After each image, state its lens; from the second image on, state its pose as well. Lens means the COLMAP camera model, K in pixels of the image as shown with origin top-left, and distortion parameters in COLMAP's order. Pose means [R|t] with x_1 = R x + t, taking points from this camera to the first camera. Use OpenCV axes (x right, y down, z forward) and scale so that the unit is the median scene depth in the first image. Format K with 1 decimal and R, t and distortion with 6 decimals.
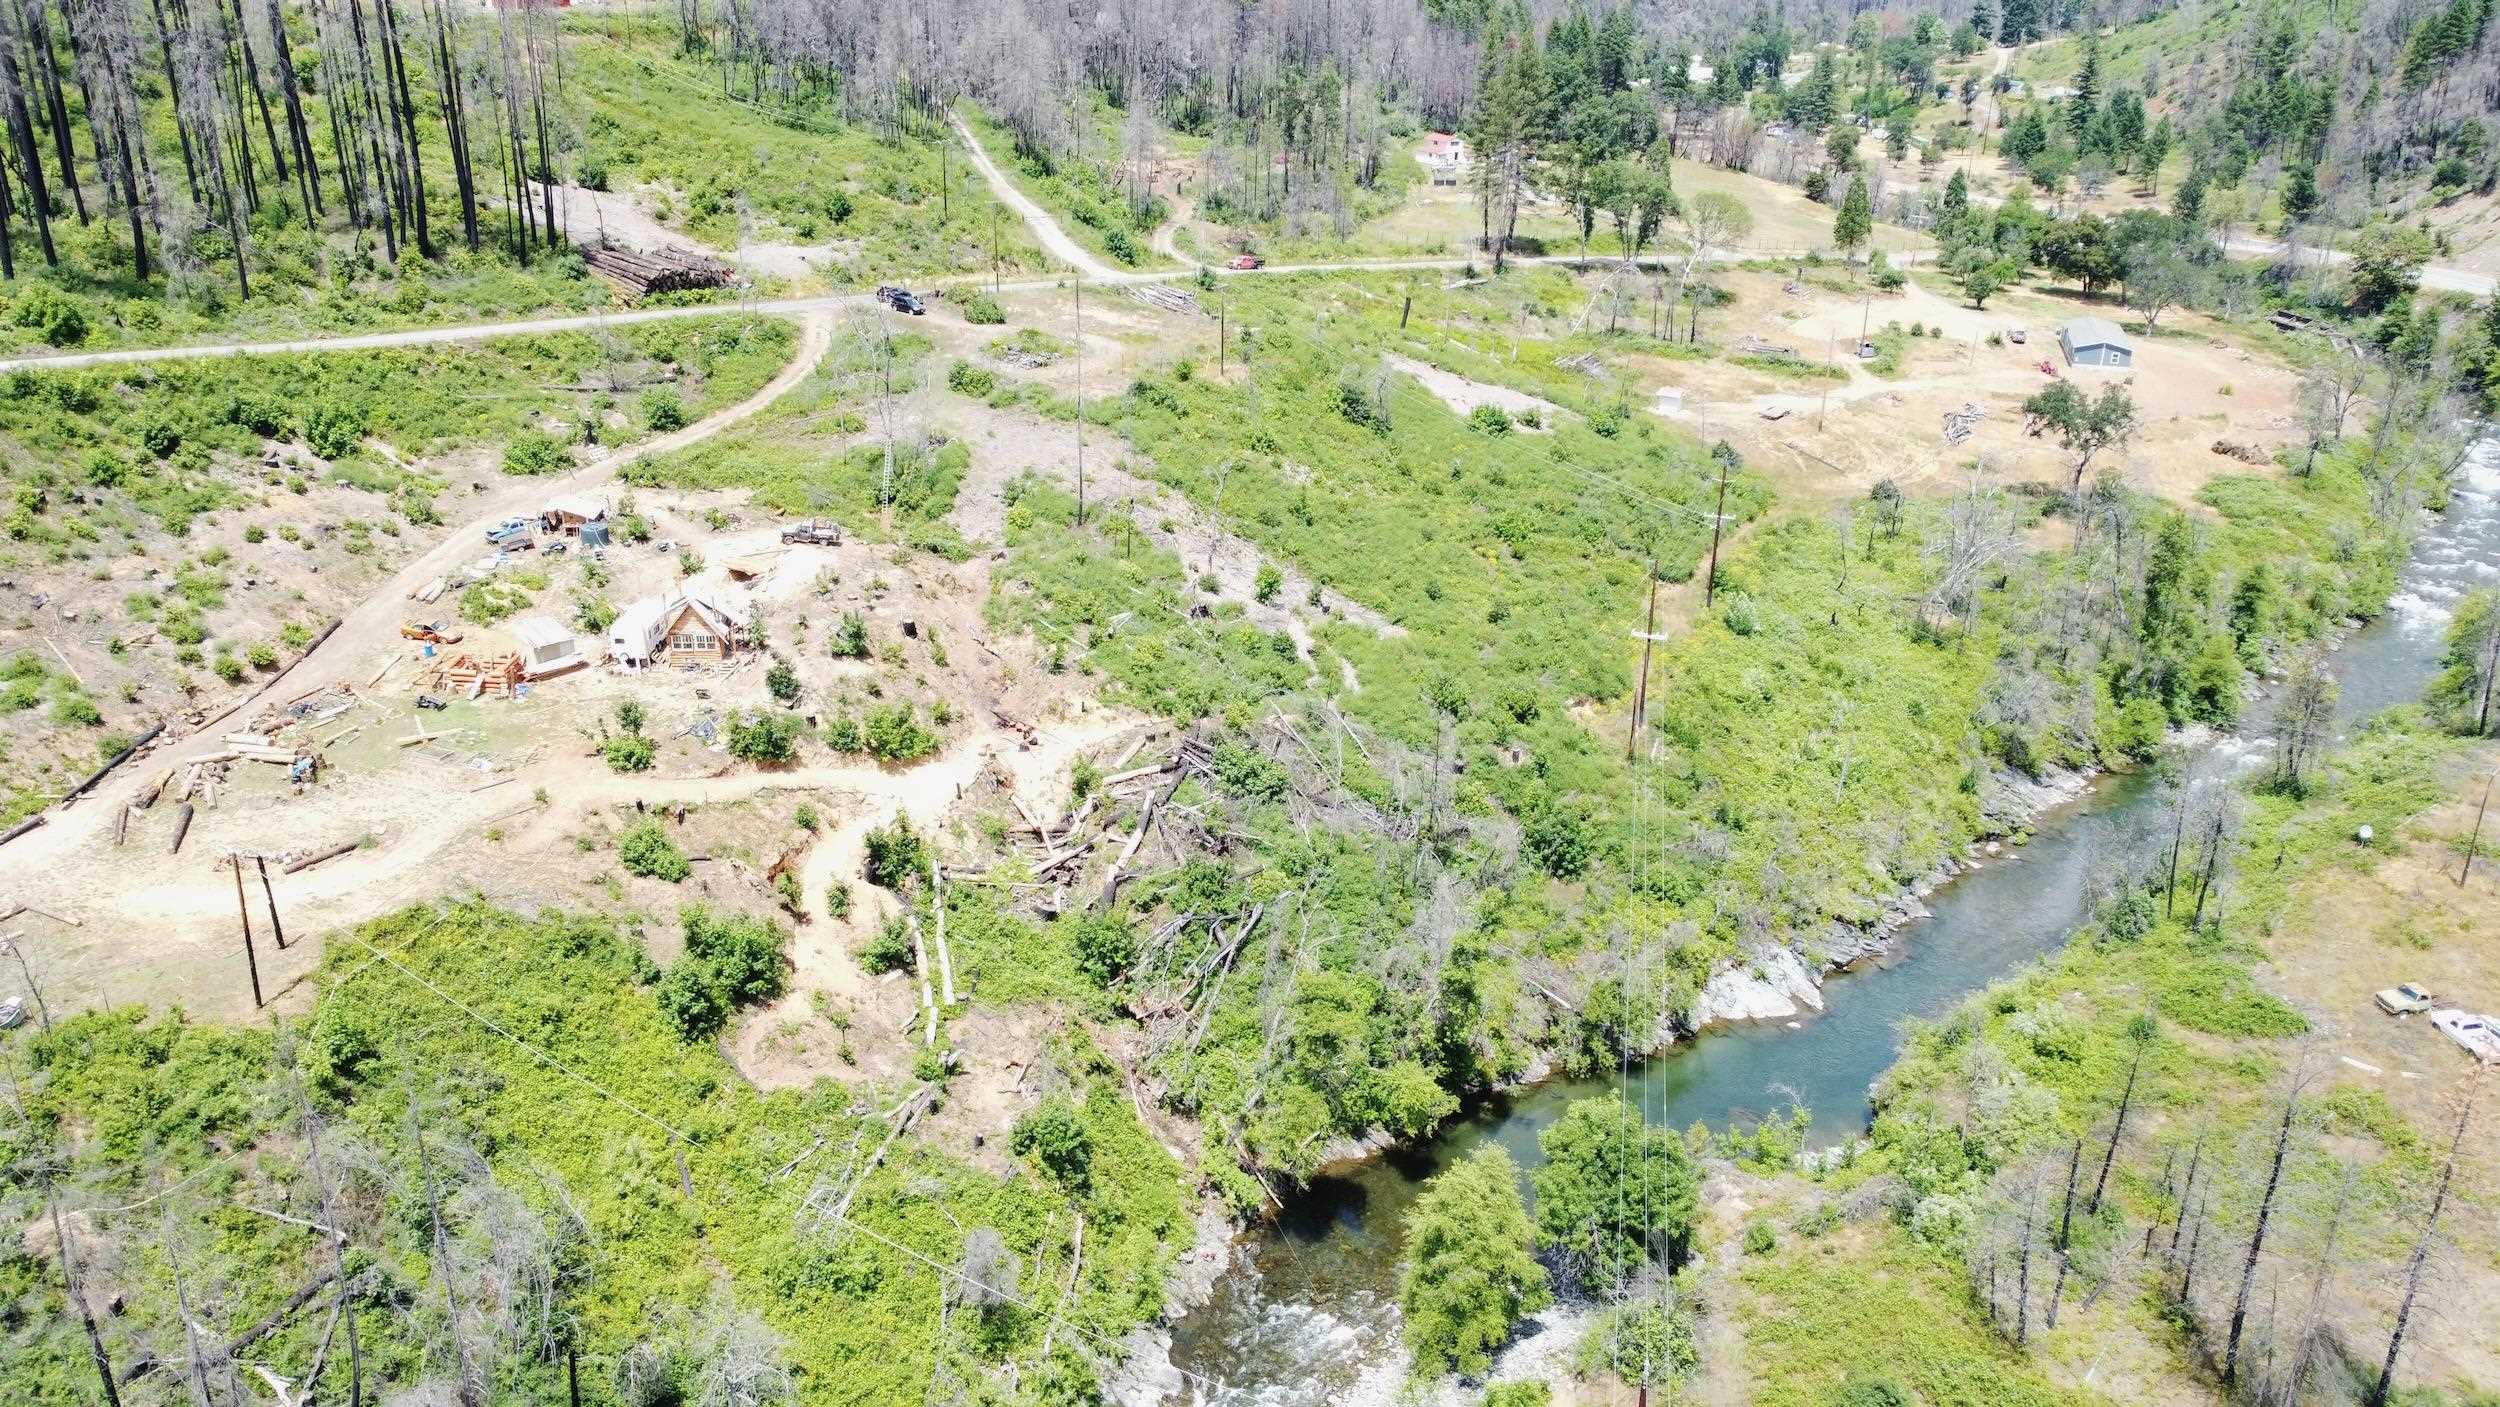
lens RADIAL K [[1892.5, 0, 1254.2], [0, 1892.5, 704.2], [0, 0, 1]] dist [0.008381, -0.016731]
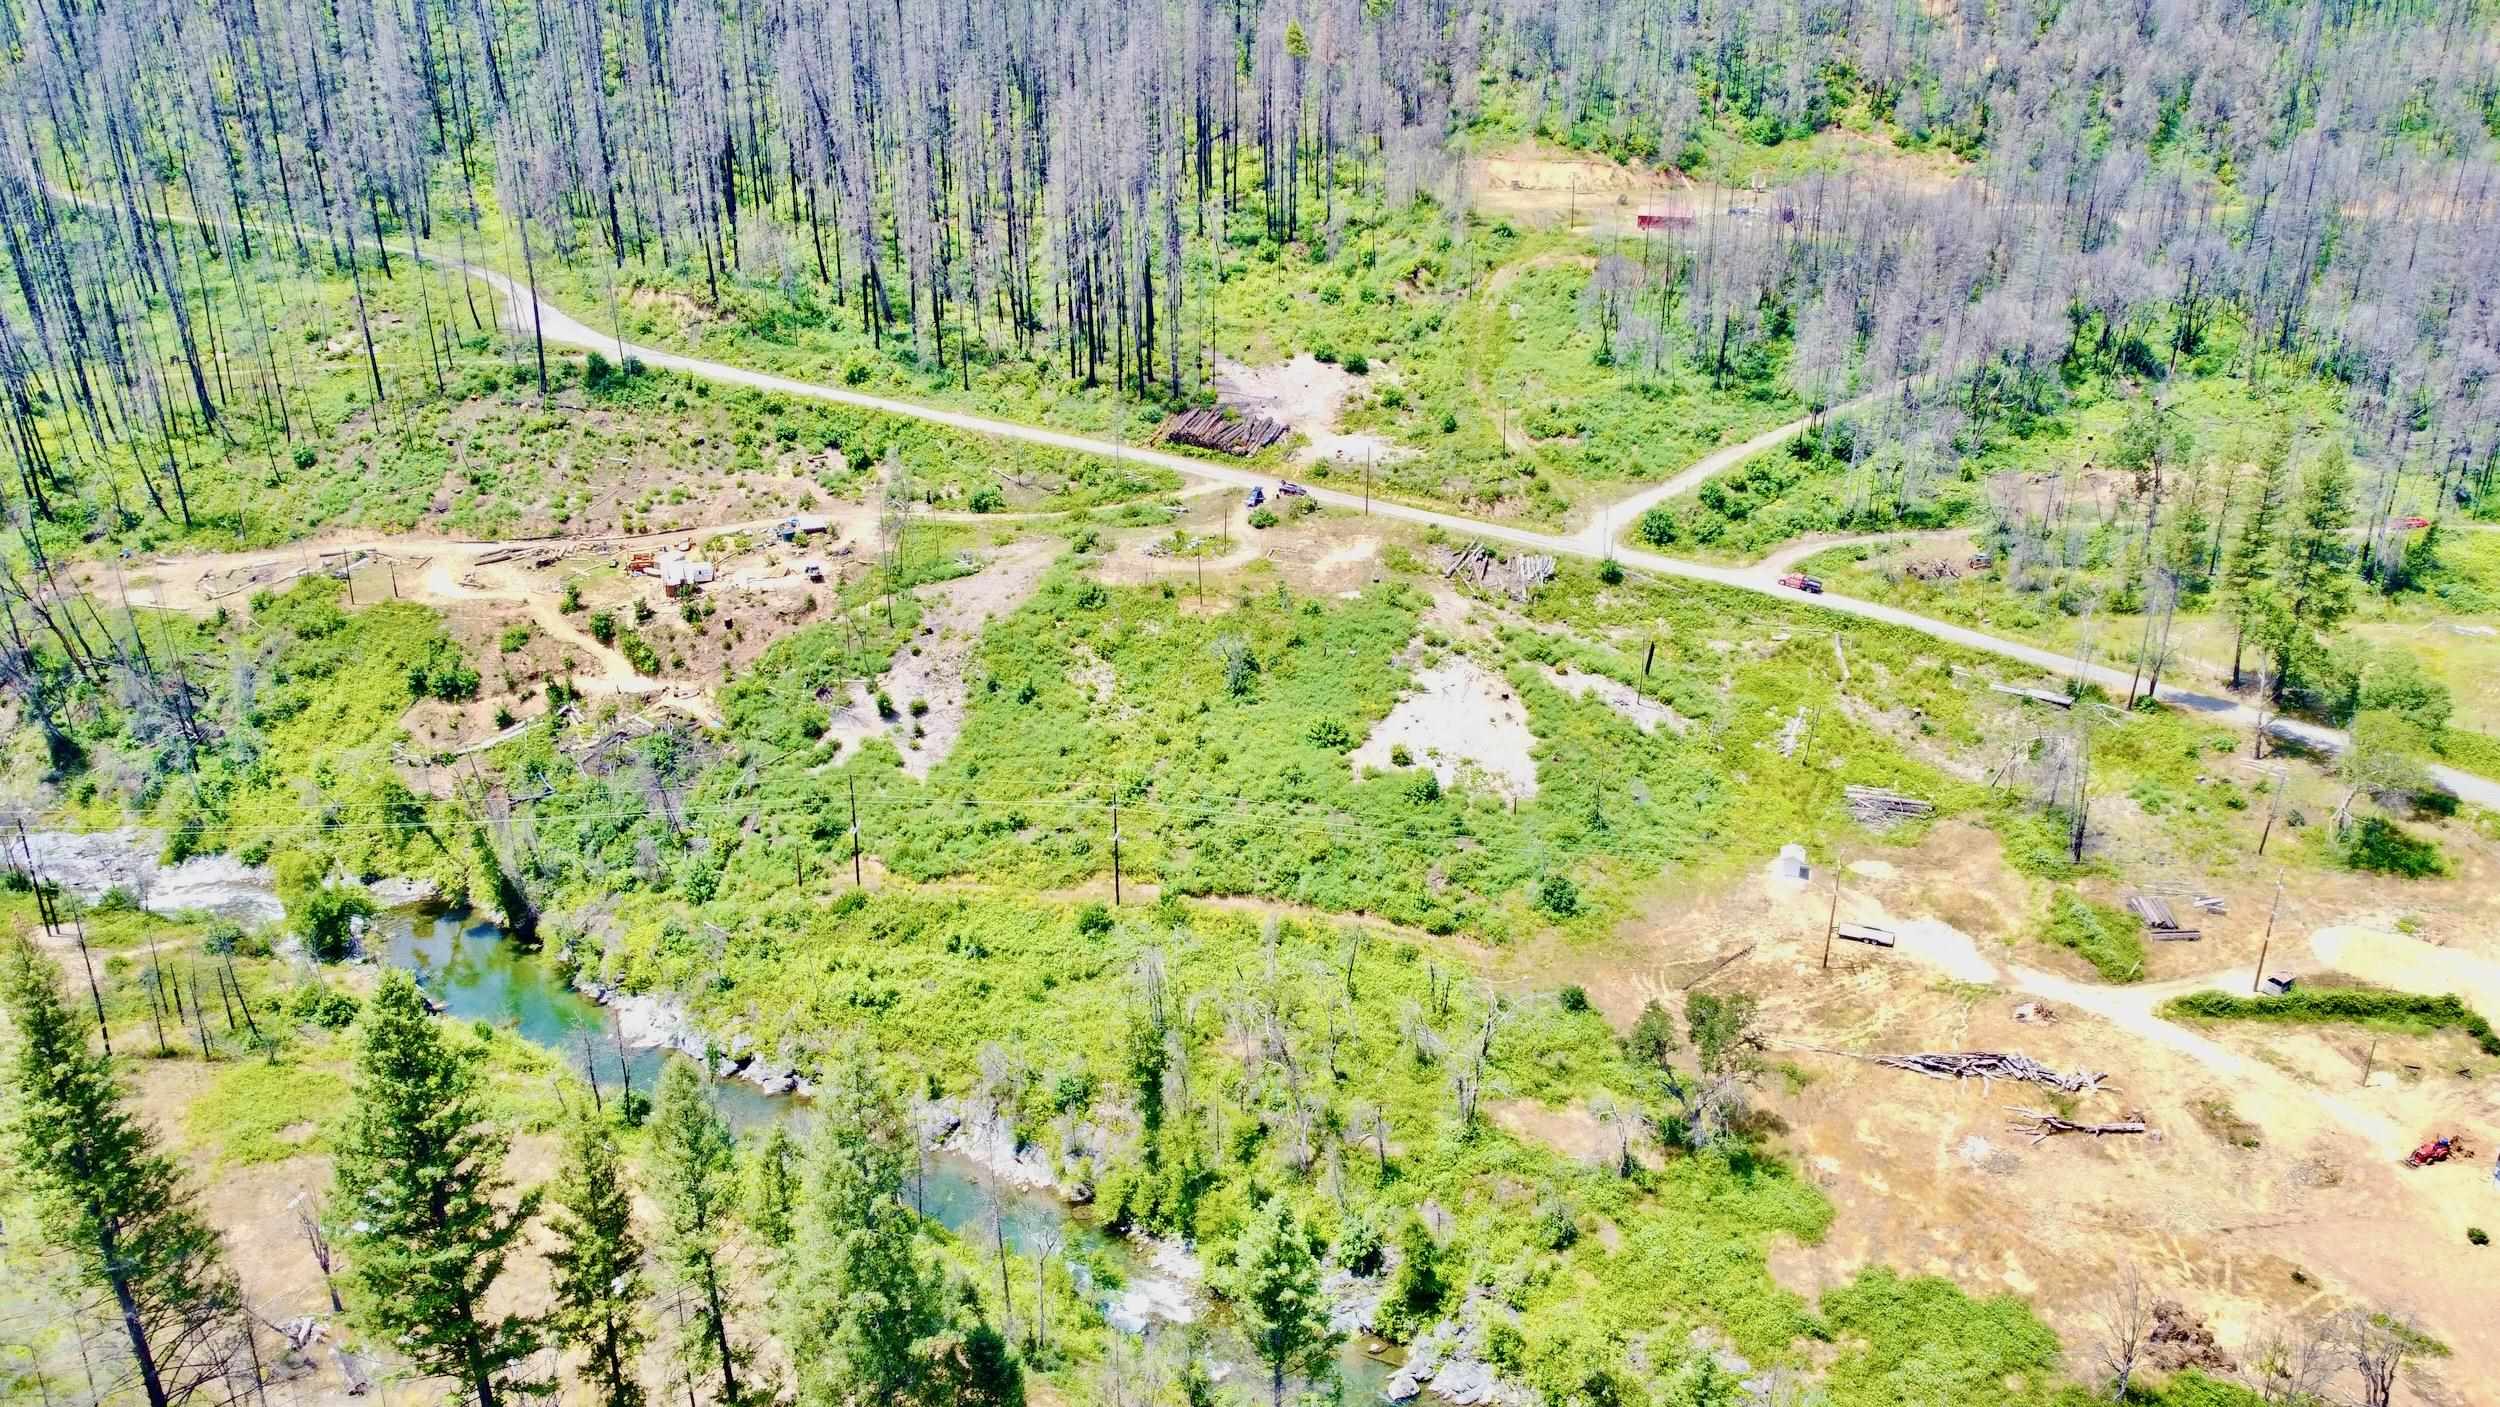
lens RADIAL K [[1884.7, 0, 1254.7], [0, 1884.7, 717.6], [0, 0, 1]] dist [0.018929, -0.032323]
pose [[0.251115, 0.373972, -0.892797, 0.995690], [-0.375128, 0.887869, 0.266397, -0.392652], [0.892312, 0.268016, 0.363245, 0.494430]]
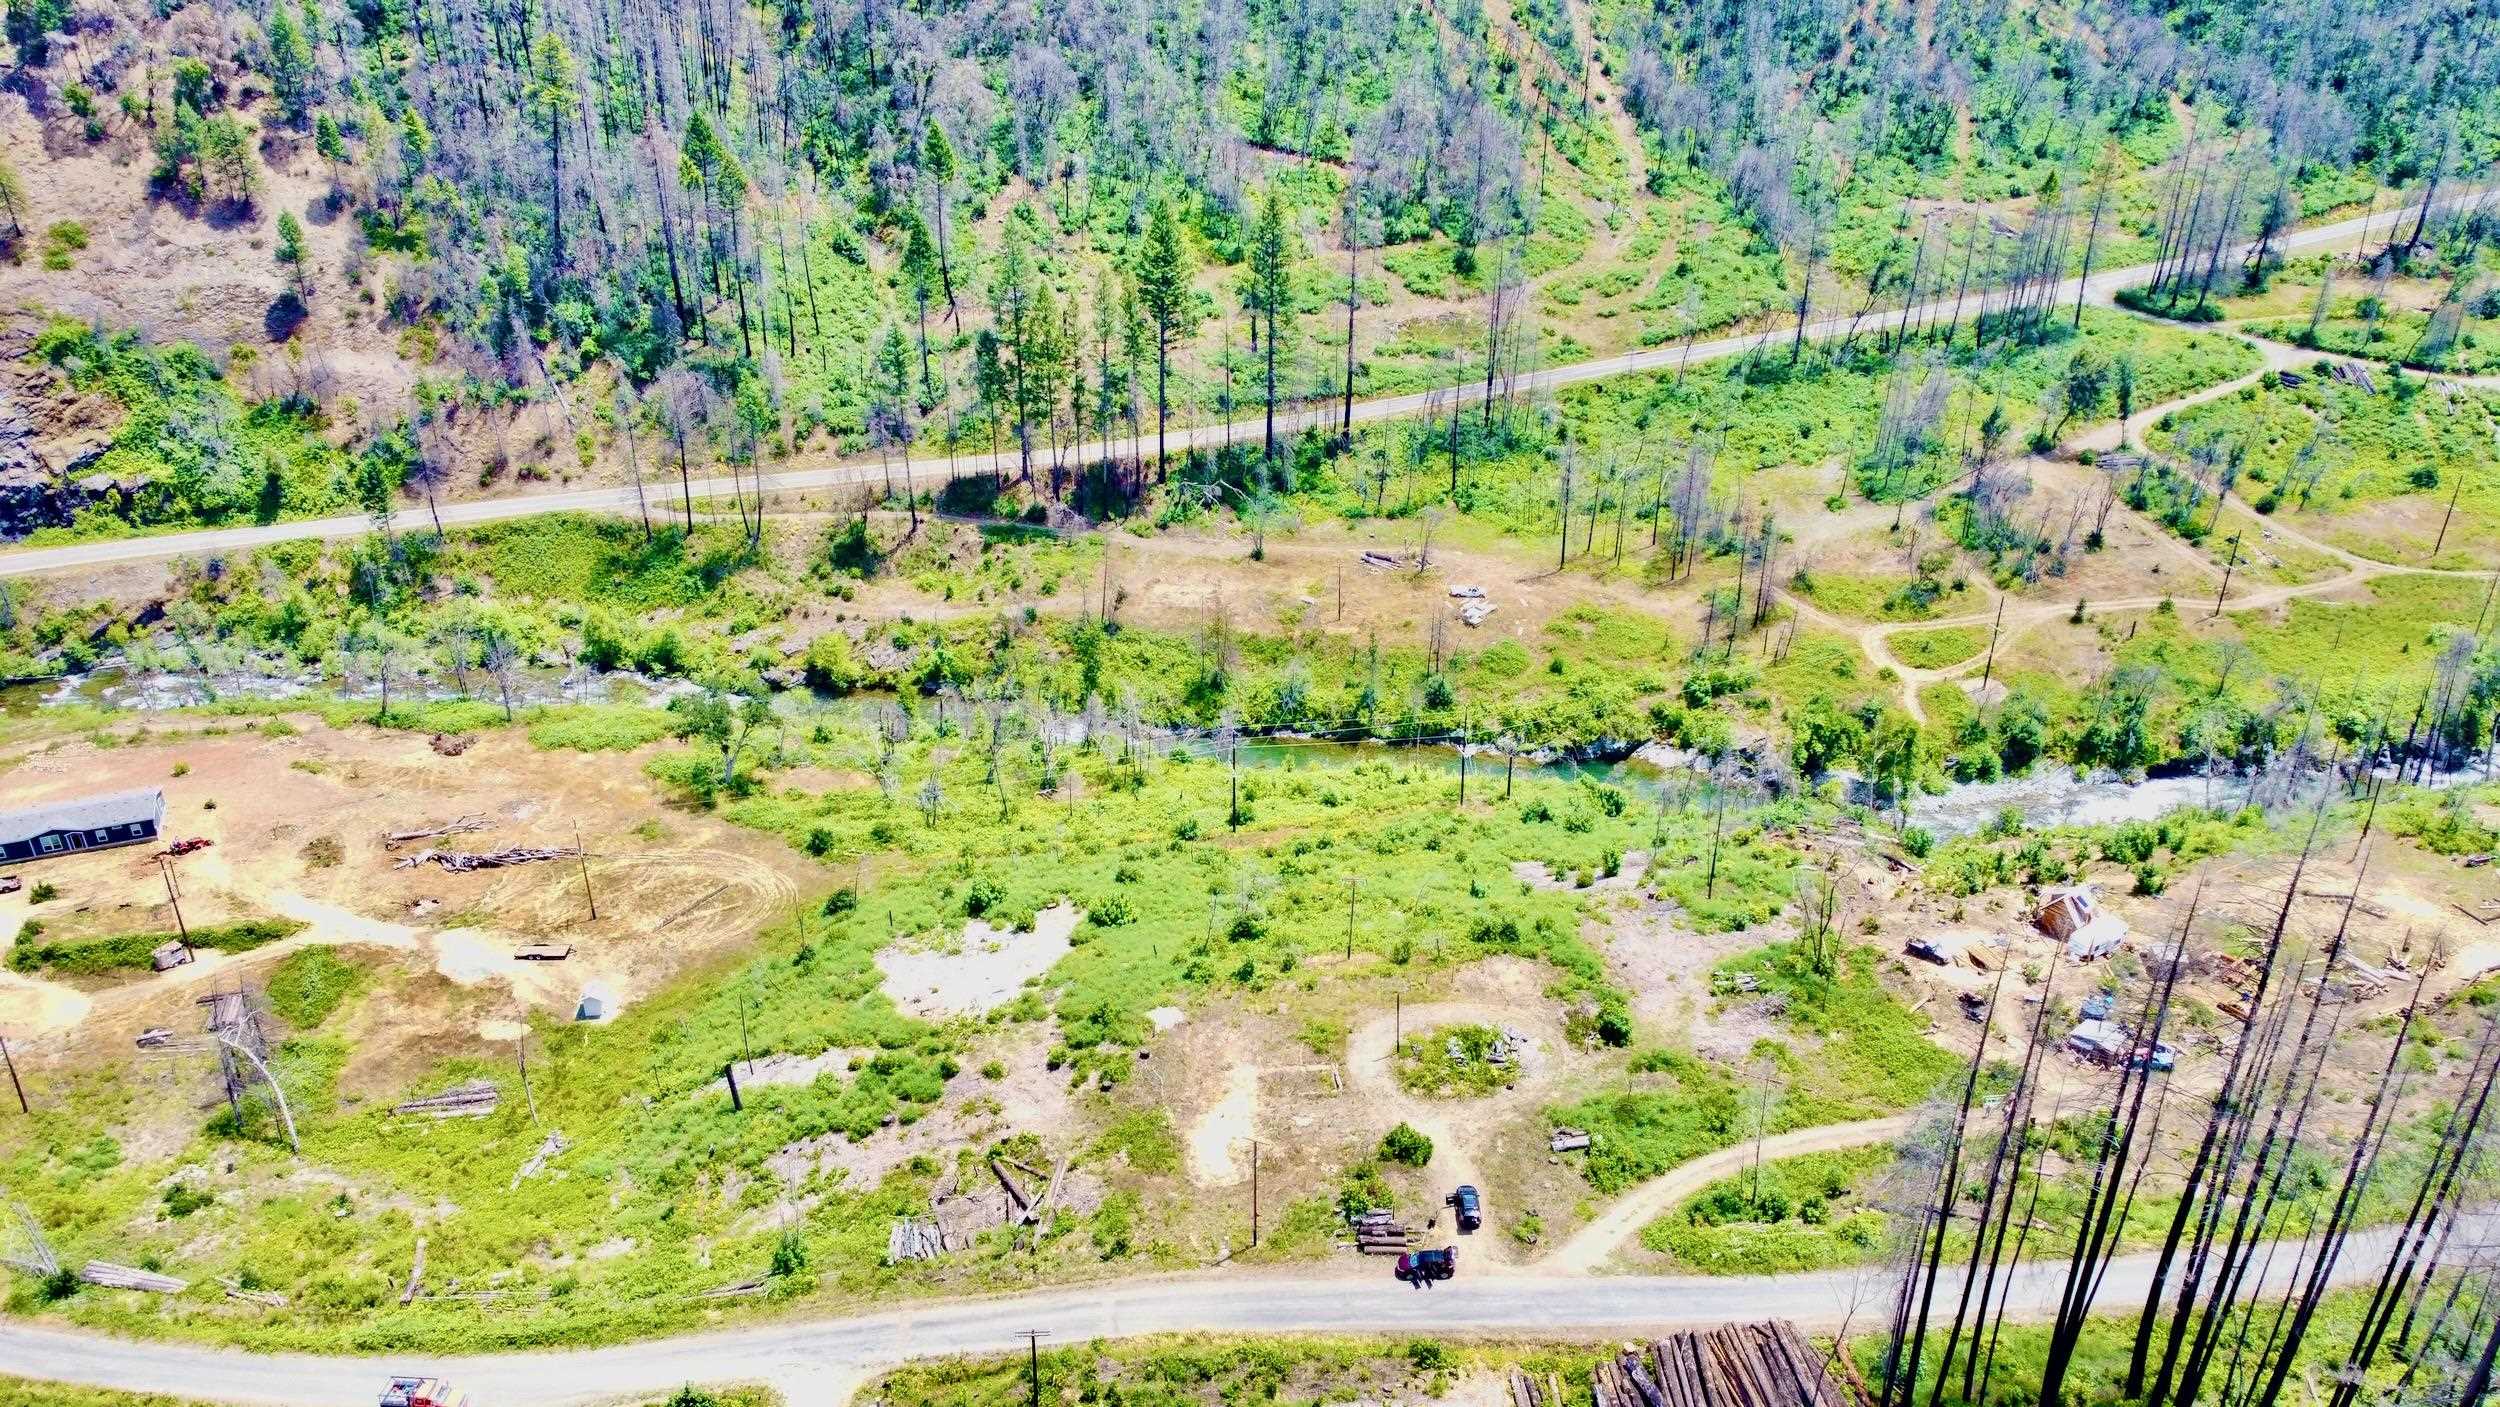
lens RADIAL K [[1884.7, 0, 1254.7], [0, 1884.7, 717.6], [0, 0, 1]] dist [0.018929, -0.032323]
pose [[-0.598093, -0.402069, 0.693271, -0.505346], [0.297386, 0.691943, 0.657857, -0.760659], [-0.744208, 0.599629, -0.294277, 1.052043]]
